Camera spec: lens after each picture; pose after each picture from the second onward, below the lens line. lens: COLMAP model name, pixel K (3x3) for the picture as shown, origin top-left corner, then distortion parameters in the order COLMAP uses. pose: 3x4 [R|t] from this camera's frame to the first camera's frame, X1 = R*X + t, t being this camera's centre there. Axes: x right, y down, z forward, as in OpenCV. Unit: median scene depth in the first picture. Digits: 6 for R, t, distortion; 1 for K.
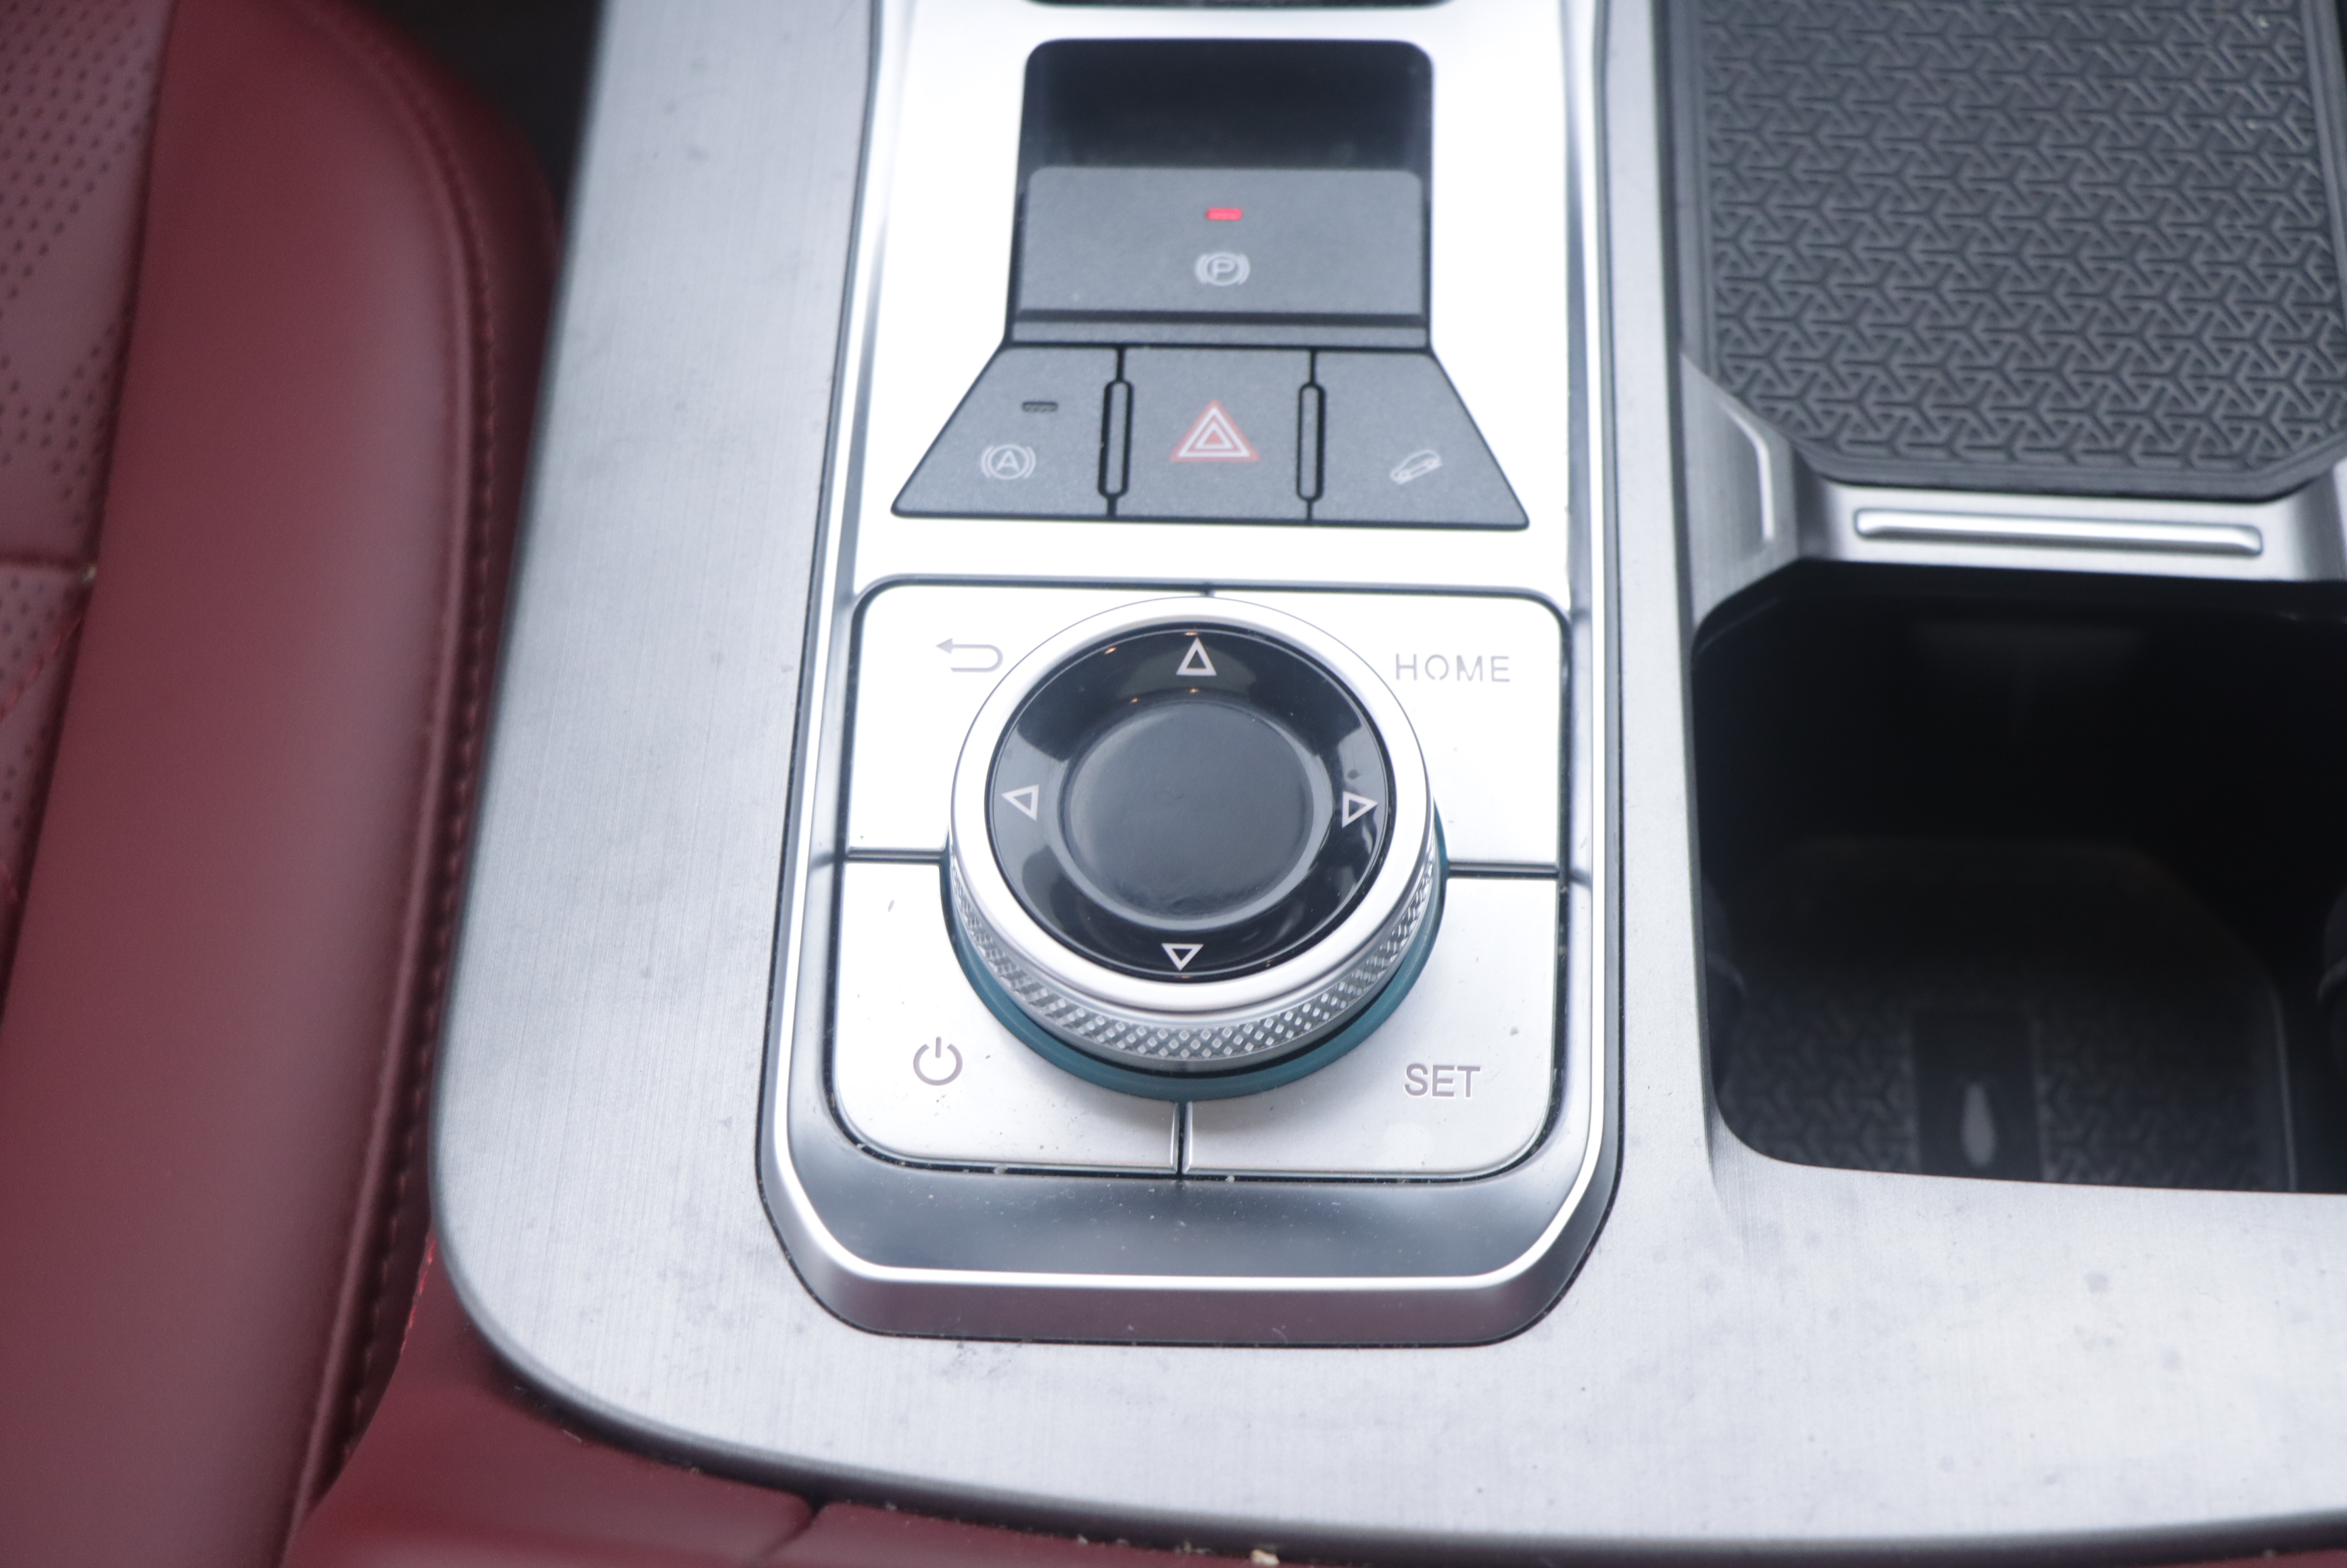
lens RADIAL K [[3768.8, 0, 1230.3], [0, 3768.8, 785.0], [0, 0, 1]] dist [-0.036604, 0.617452]
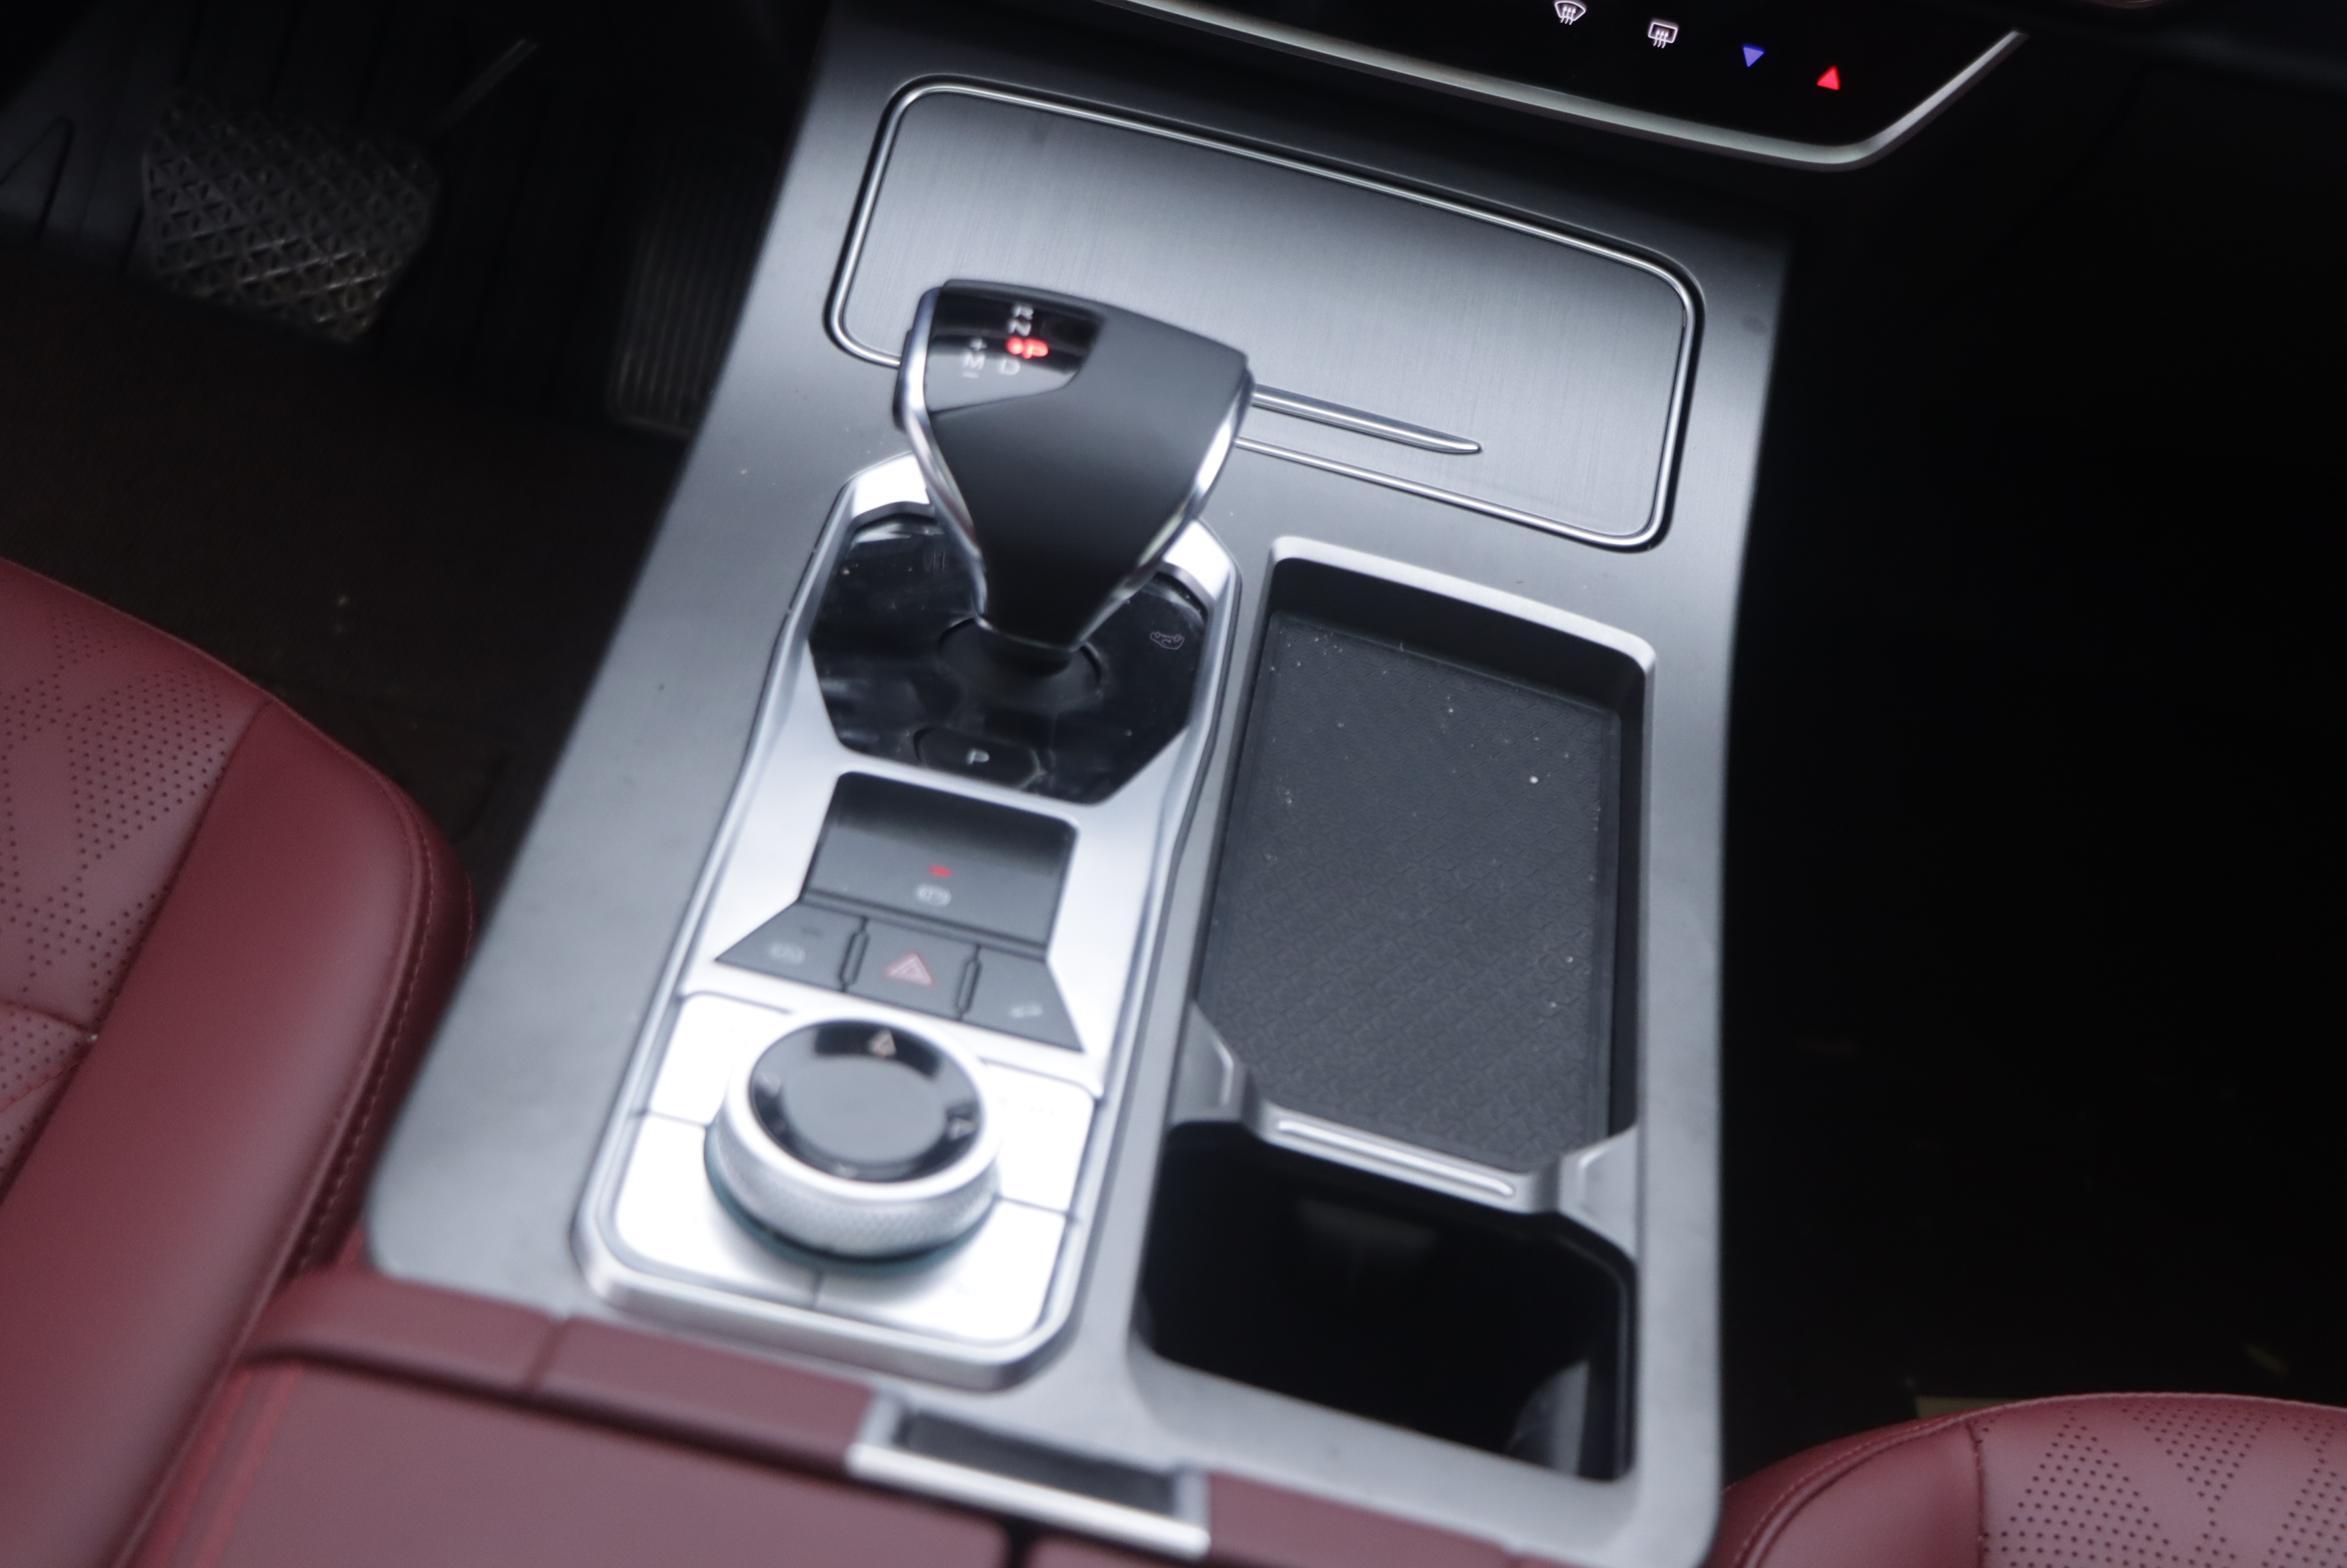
lens RADIAL K [[3758.9, 0, 1173.5], [0, 3758.9, 784.0], [0, 0, 1]] dist [0.028300, 0.922739]
pose [[0.971424, 0.230437, 0.056870, -0.004803], [-0.188430, 0.894431, -0.405570, 0.474112], [-0.144324, 0.383264, 0.912293, -0.548978]]
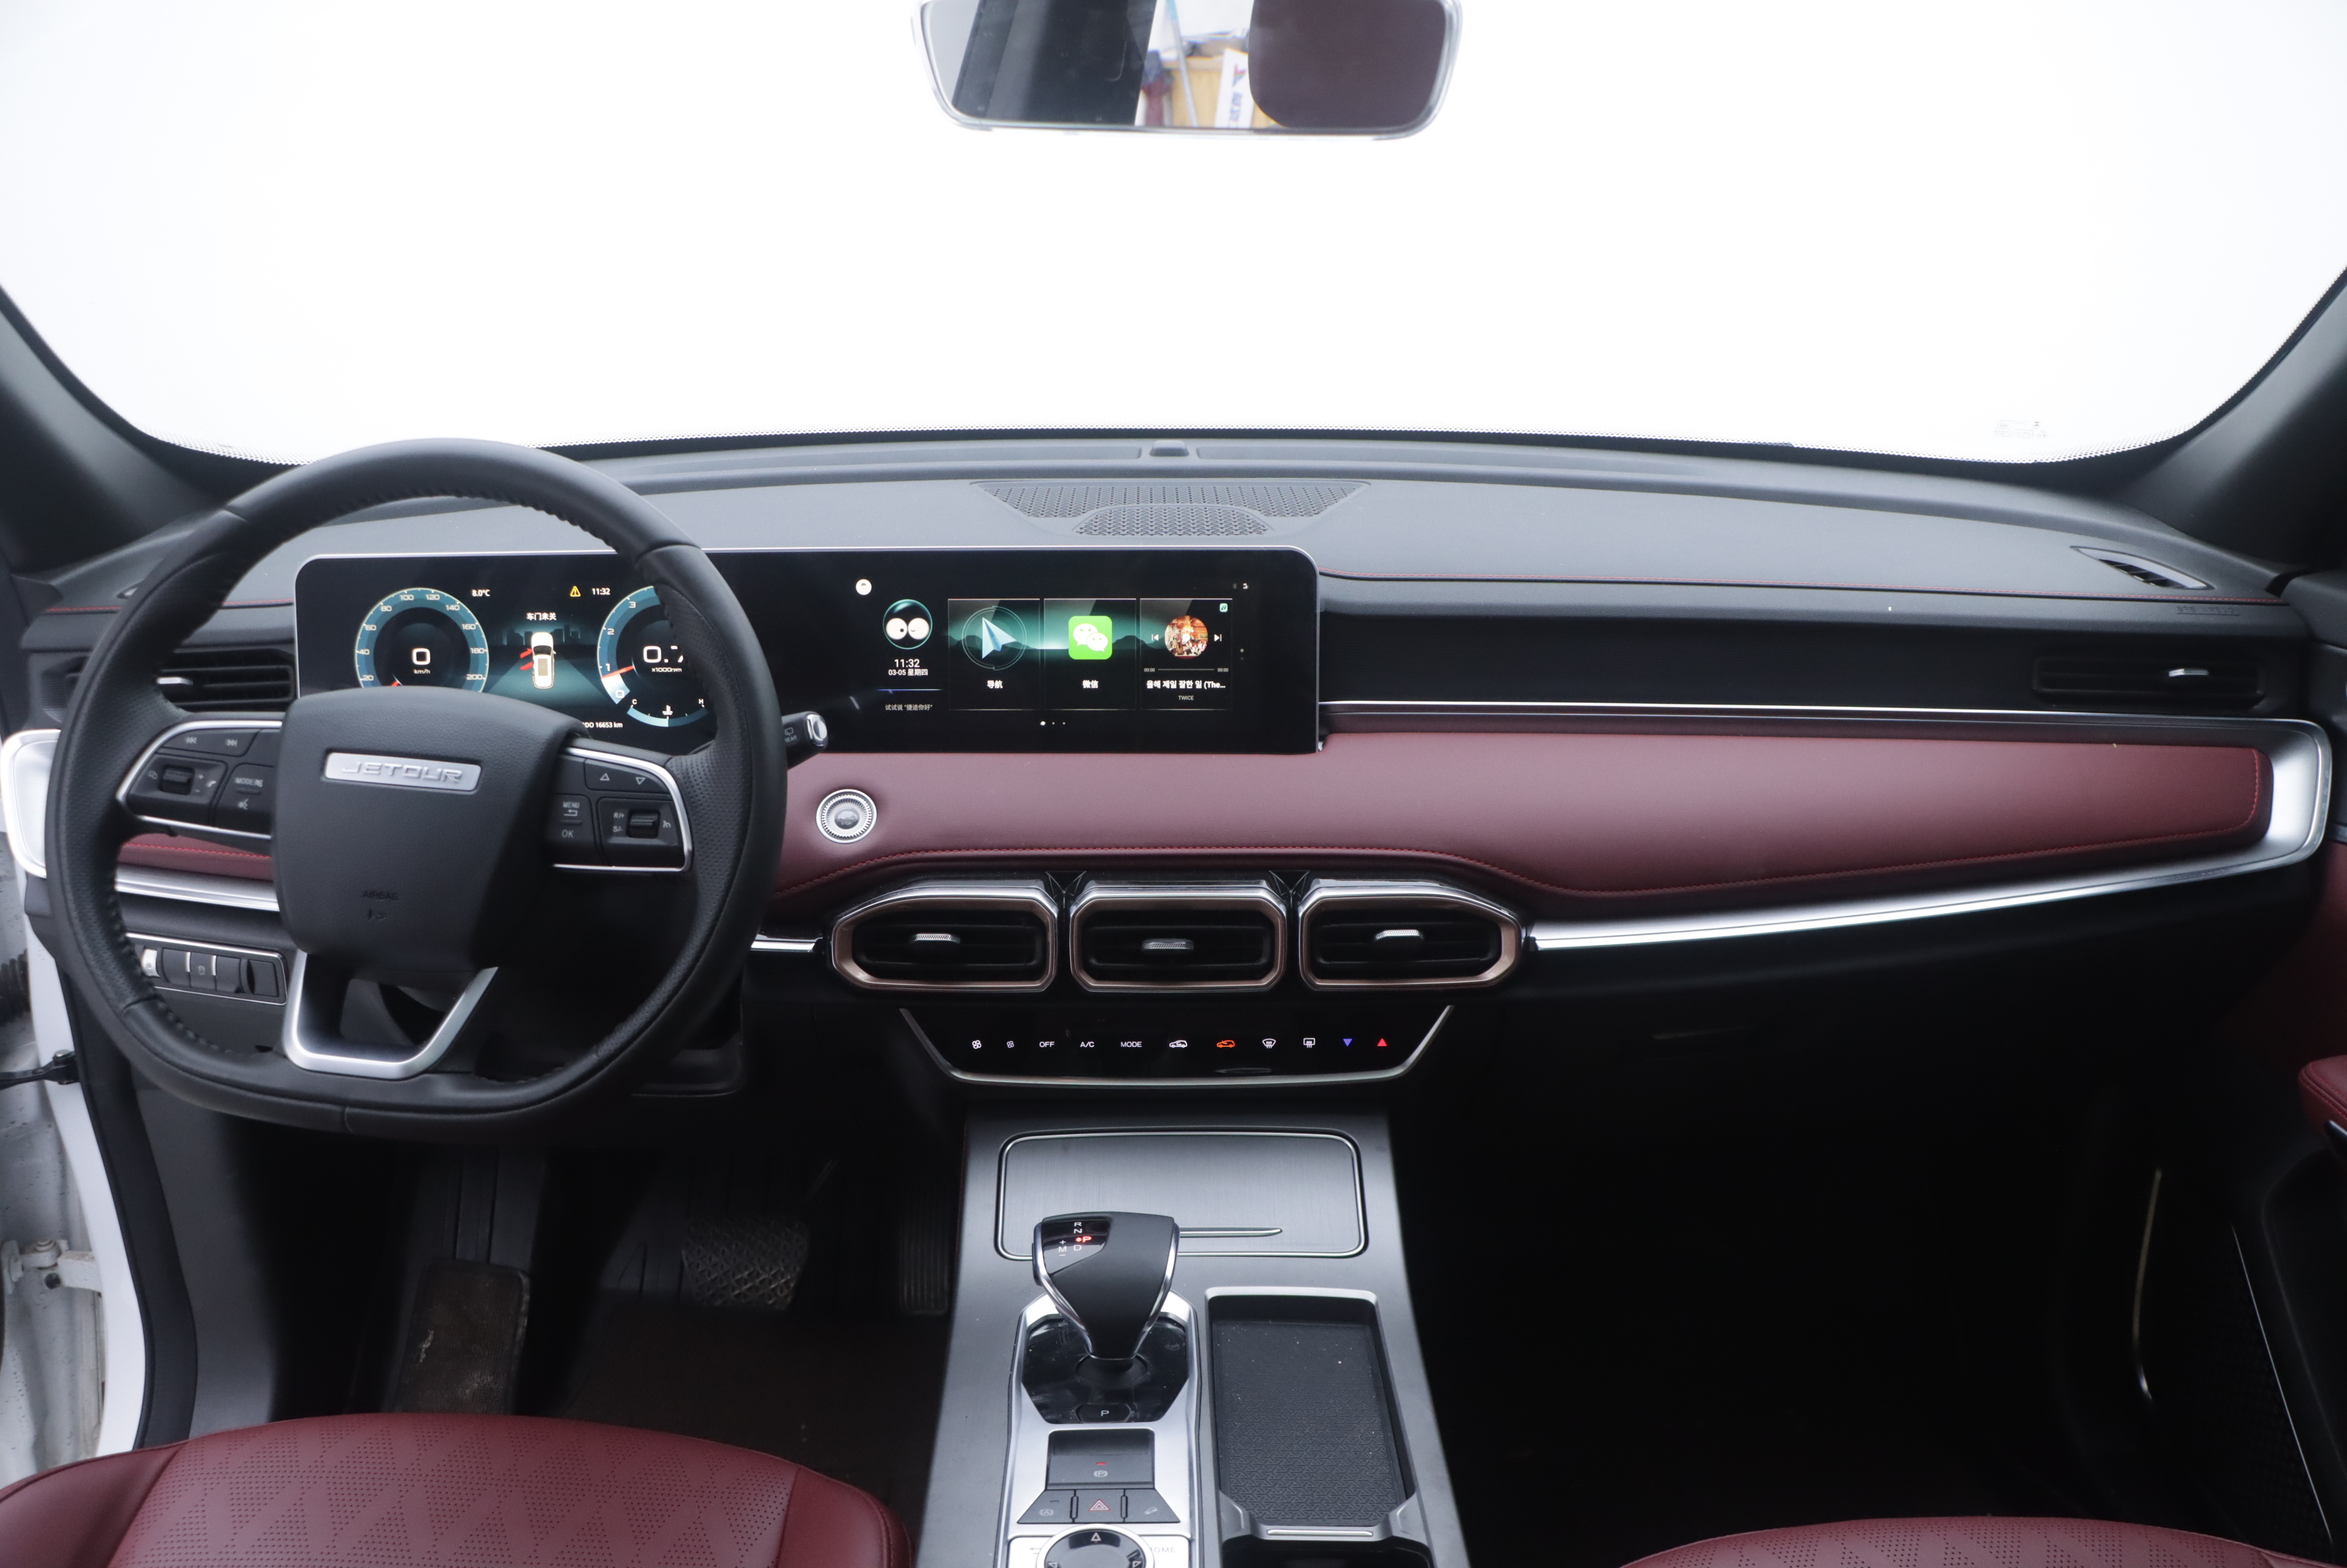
lens RADIAL K [[1890.1, 0, 1173.5], [0, 1890.1, 784.0], [0, 0, 1]] dist [-0.197736, 0.152401]
pose [[0.998956, -0.007310, 0.045096, -0.007889], [0.036300, 0.726339, -0.686377, 0.659745], [-0.027737, 0.687298, 0.725846, -0.881270]]
